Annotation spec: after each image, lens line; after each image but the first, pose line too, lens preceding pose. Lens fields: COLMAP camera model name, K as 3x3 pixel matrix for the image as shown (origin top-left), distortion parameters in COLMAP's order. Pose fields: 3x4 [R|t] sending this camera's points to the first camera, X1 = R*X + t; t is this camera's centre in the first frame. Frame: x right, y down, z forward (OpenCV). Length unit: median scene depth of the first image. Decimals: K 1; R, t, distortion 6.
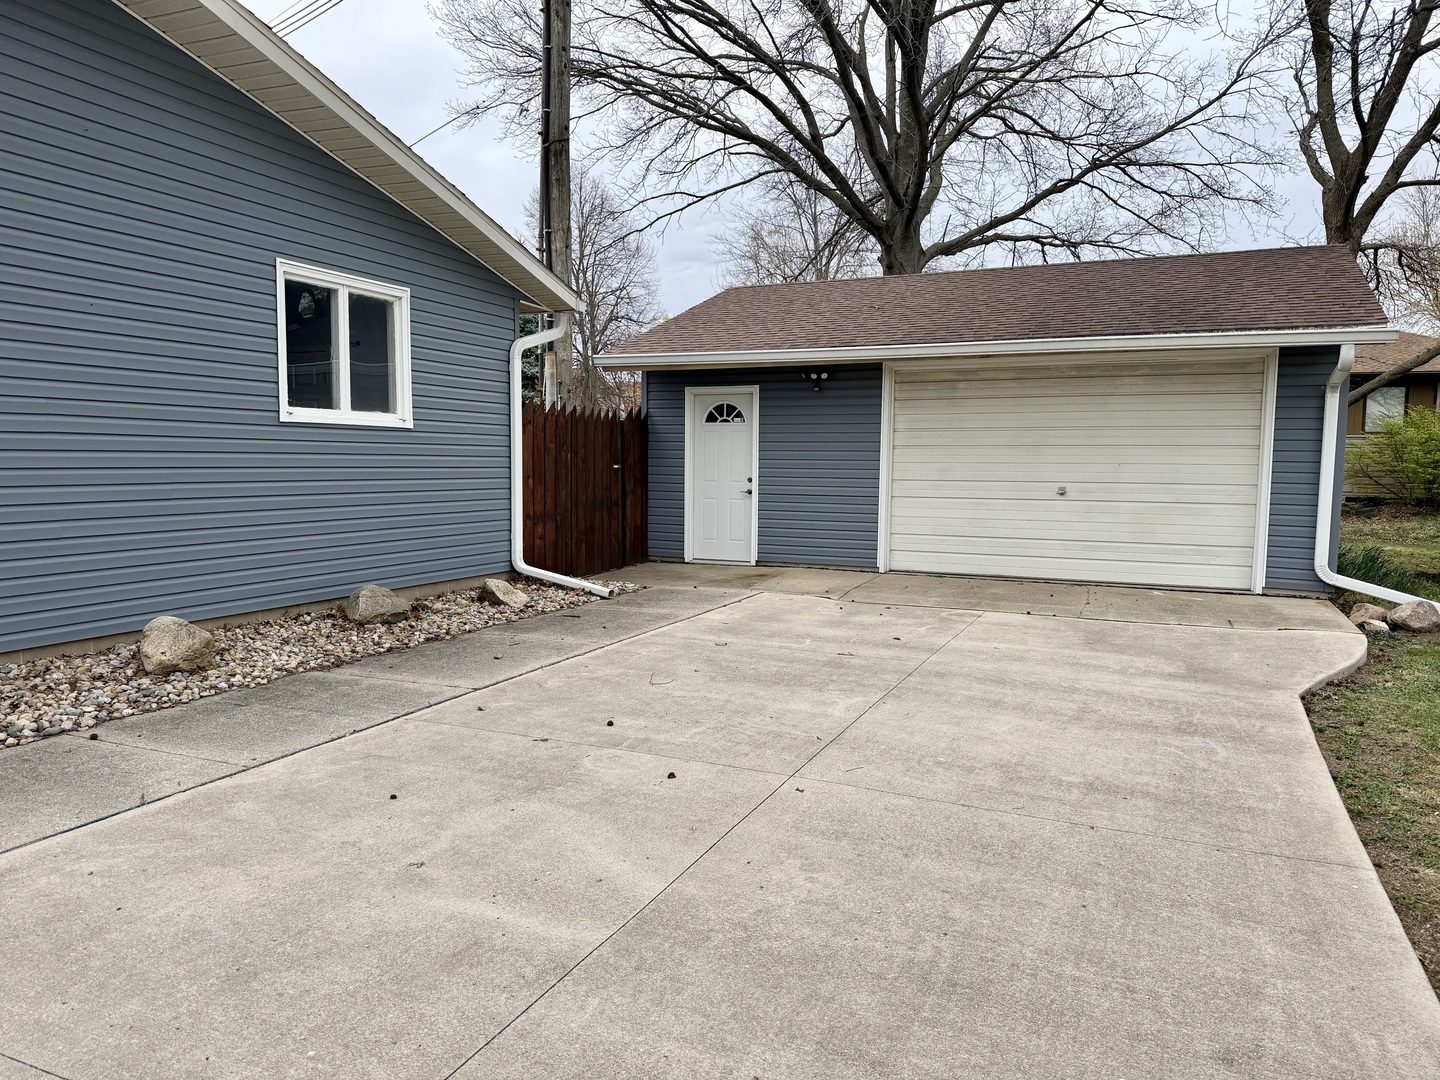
lens RADIAL K [[998.5, 0, 720.0], [0, 998.5, 540.0], [0, 0, 1]] dist [-0.004620, -0.005882]
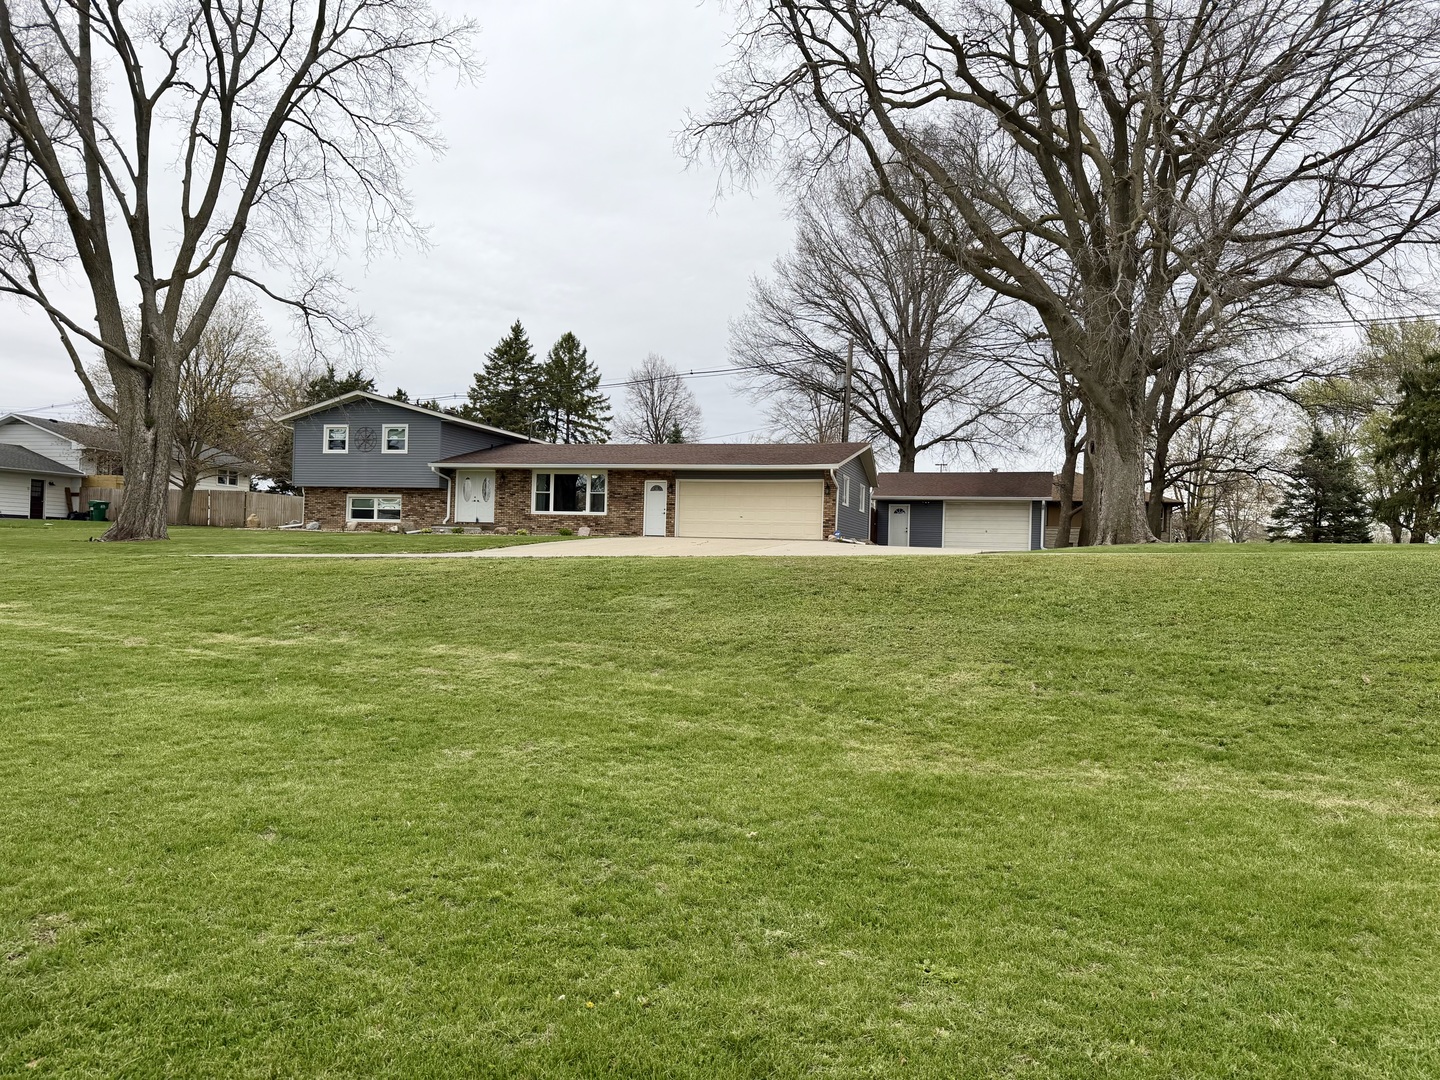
lens RADIAL K [[998.5, 0, 720.0], [0, 998.5, 540.0], [0, 0, 1]] dist [-0.004620, -0.005882]
pose [[0.991831, 0.019119, 0.126119, -1.149010], [-0.005743, 0.994394, -0.105584, 0.387086], [-0.127431, 0.103997, 0.986380, -2.655972]]
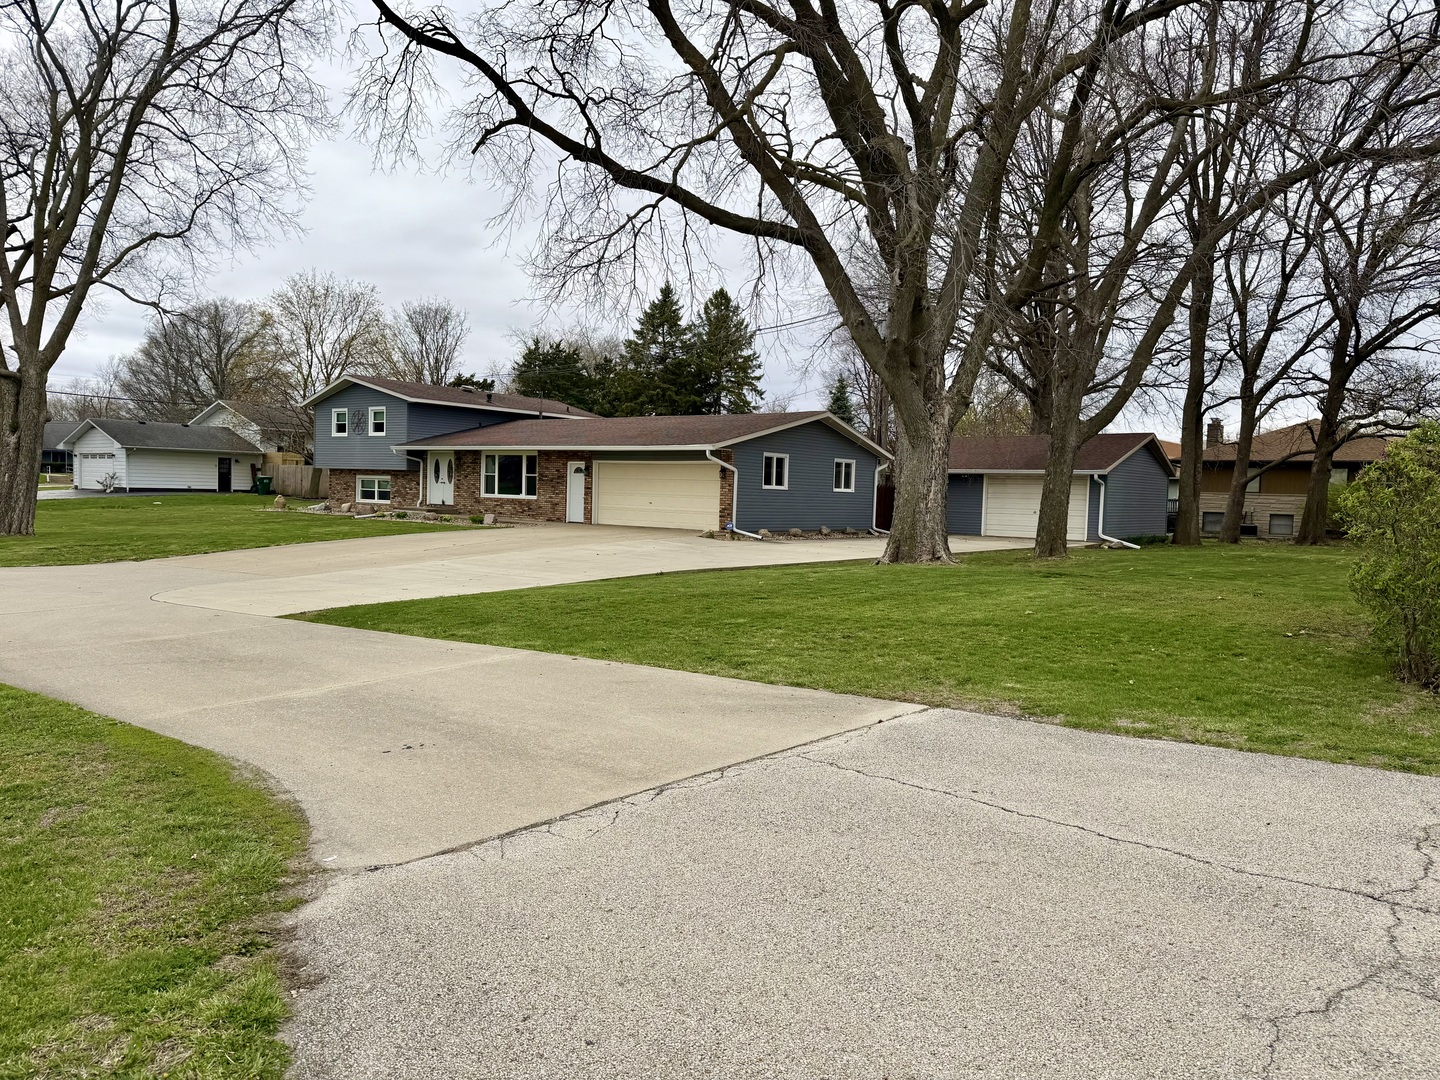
lens RADIAL K [[998.5, 0, 720.0], [0, 998.5, 540.0], [0, 0, 1]] dist [-0.004620, -0.005882]
pose [[0.969047, 0.028934, -0.245177, 0.116608], [-0.040705, 0.998242, -0.043077, 0.206978], [0.243499, 0.051723, 0.968521, -2.235439]]
